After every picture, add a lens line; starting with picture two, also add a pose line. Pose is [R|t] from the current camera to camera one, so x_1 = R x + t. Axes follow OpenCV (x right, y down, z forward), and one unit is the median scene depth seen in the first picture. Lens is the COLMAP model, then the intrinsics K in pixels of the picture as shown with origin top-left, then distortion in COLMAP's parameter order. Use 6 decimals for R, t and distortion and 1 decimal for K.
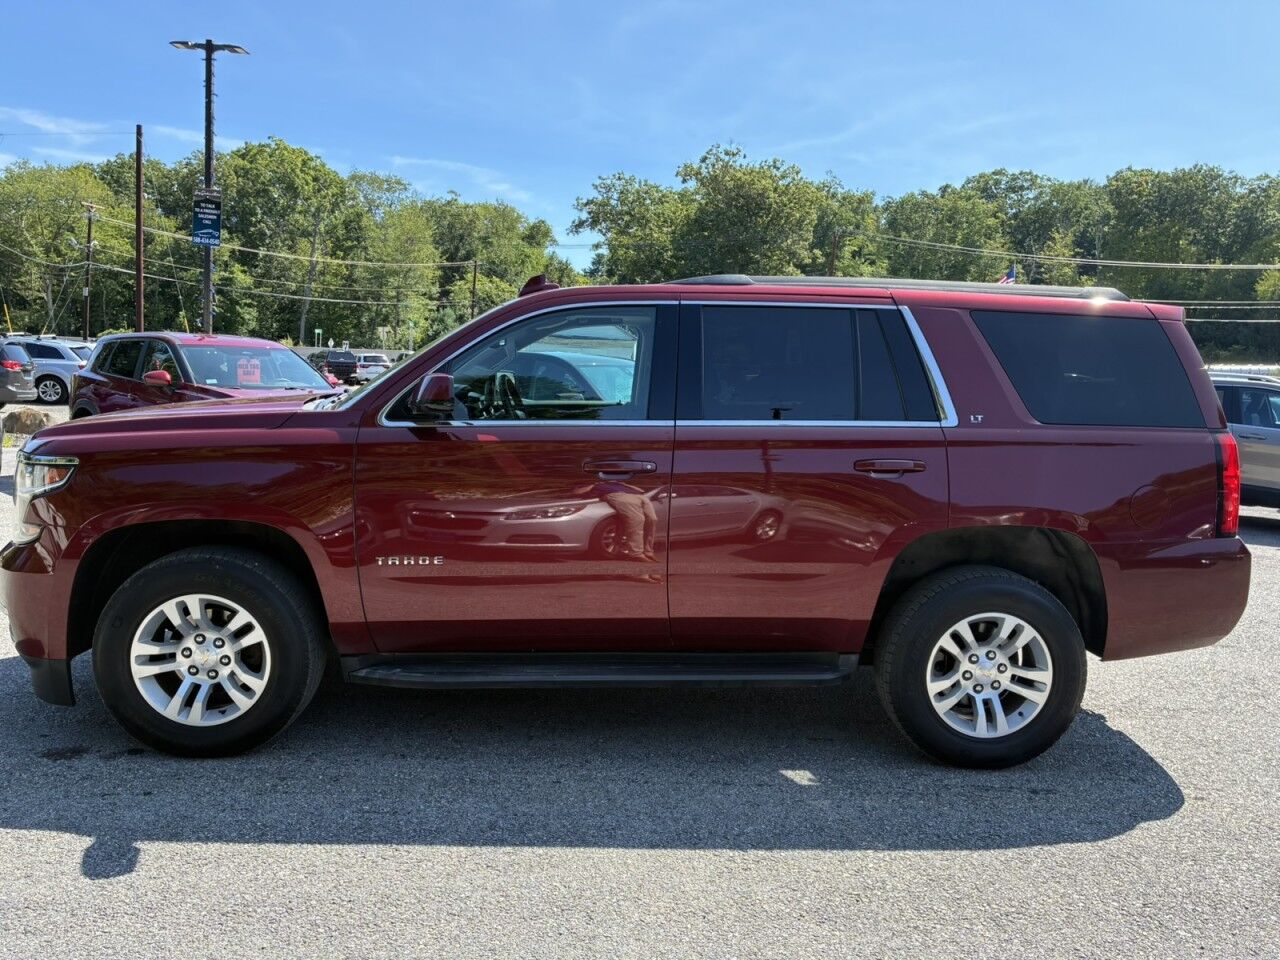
lens RADIAL K [[1005.4, 0, 640.8], [0, 1005.4, 478.1], [0, 0, 1]] dist [0.041120, -0.032327]
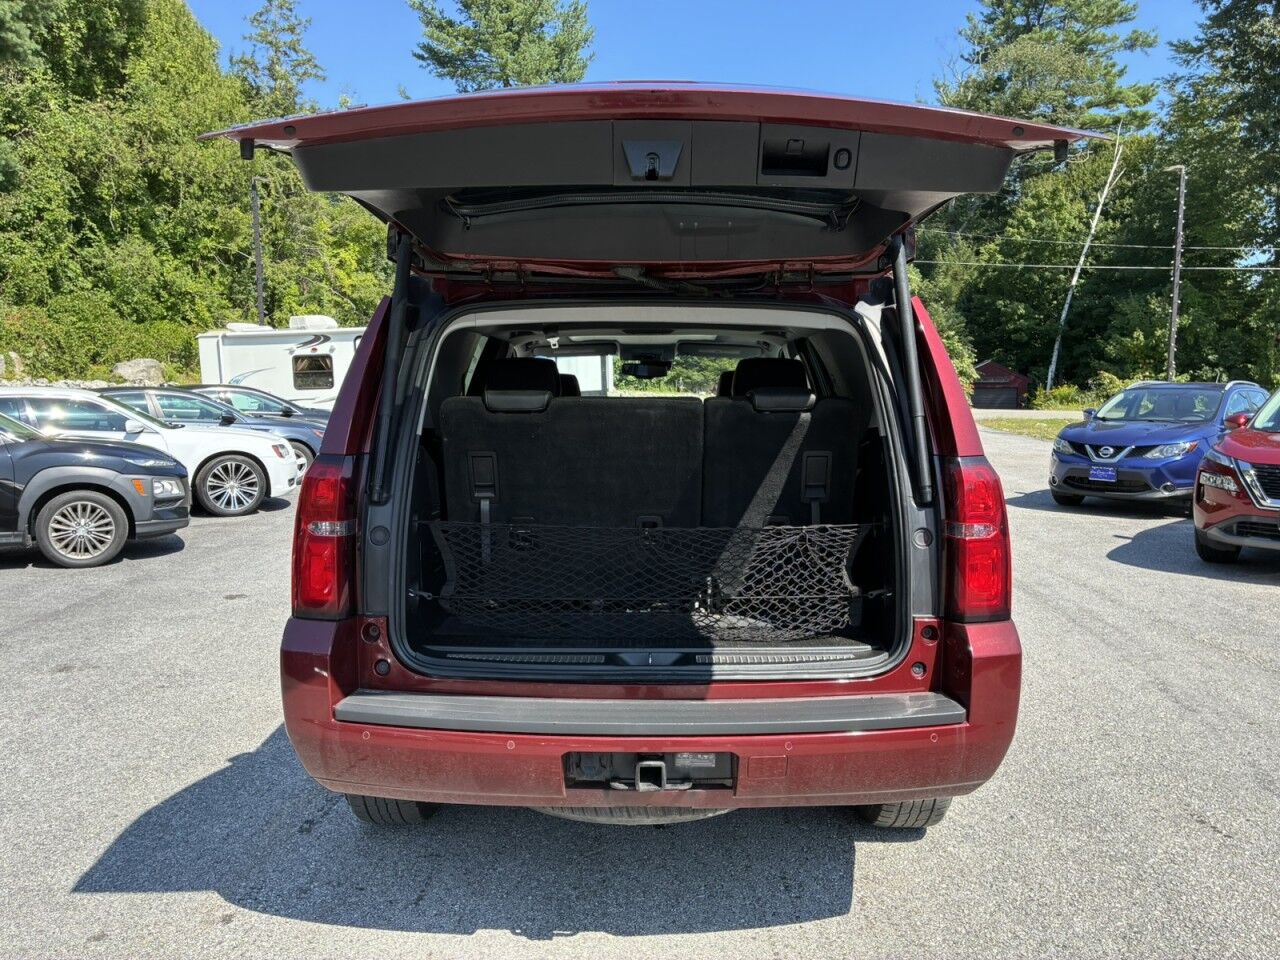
lens RADIAL K [[960.6, 0, 643.7], [0, 960.6, 478.3], [0, 0, 1]] dist [0.063991, -0.078594]
pose [[-0.045883, 0.057516, -0.997290, 1.207142], [-0.114429, 0.991467, 0.062445, -0.097015], [0.992371, 0.116984, -0.038910, 1.252567]]
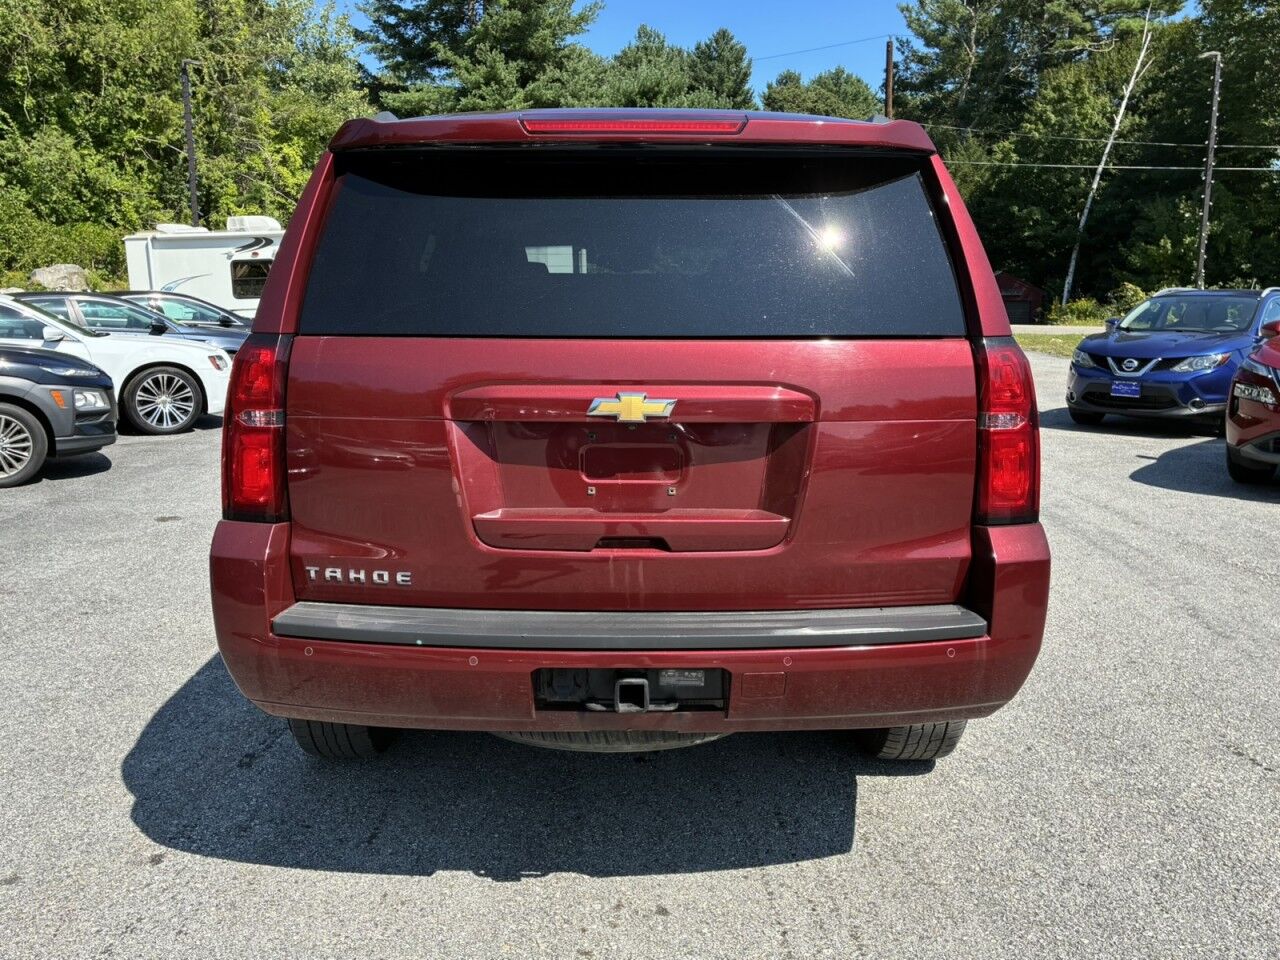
lens RADIAL K [[1053.3, 0, 633.4], [0, 1053.3, 448.5], [0, 0, 1]] dist [0.045903, -0.045096]
pose [[-0.034108, 0.101480, -0.994253, 1.183624], [-0.116761, 0.987614, 0.104808, -0.072782], [0.992574, 0.119665, -0.021837, 1.252423]]
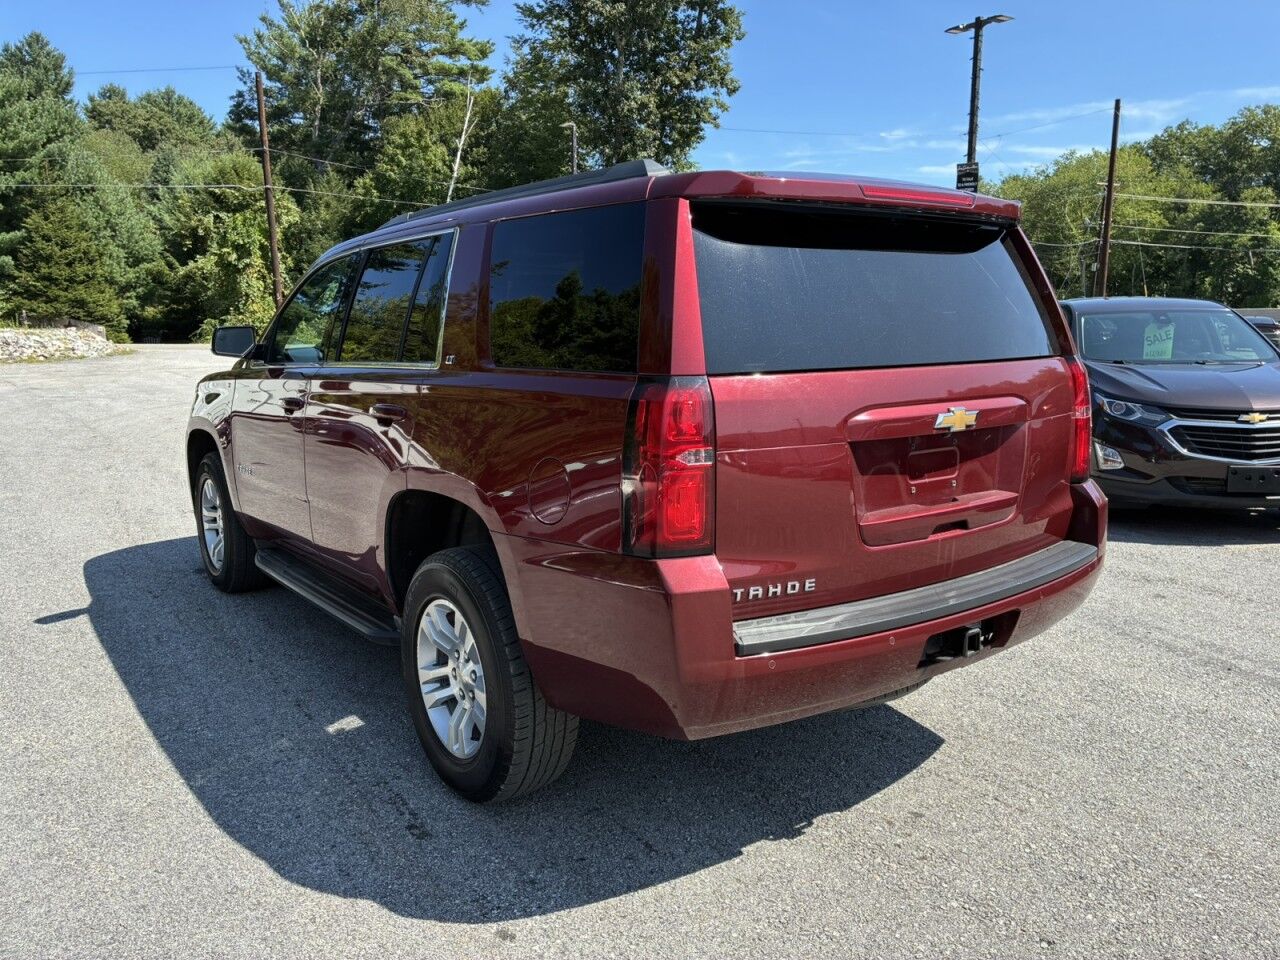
lens RADIAL K [[960.6, 0, 639.9], [0, 960.6, 470.0], [0, 0, 1]] dist [0.063991, -0.078594]
pose [[0.556700, 0.086736, -0.826173, 1.047021], [-0.065114, 0.996030, 0.060693, -0.026878], [0.828158, 0.020008, 0.560138, 0.685390]]
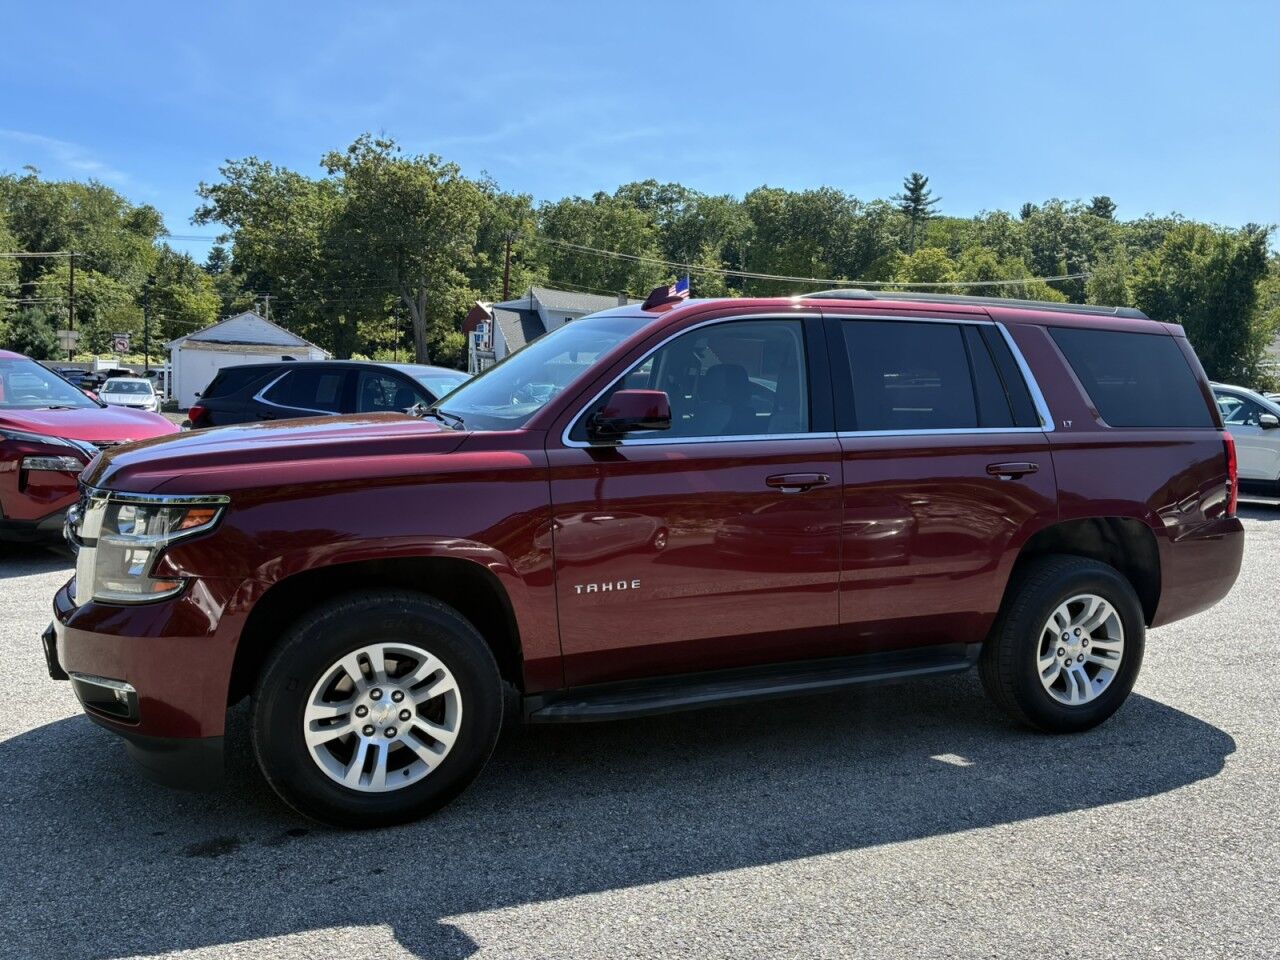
lens RADIAL K [[1053.3, 0, 668.2], [0, 1053.3, 504.8], [0, 0, 1]] dist [0.045903, -0.045096]
pose [[0.936457, -0.049727, 0.347240, -0.491420], [0.045863, 0.998760, 0.019343, -0.011509], [-0.347771, -0.002189, 0.937577, 0.046047]]
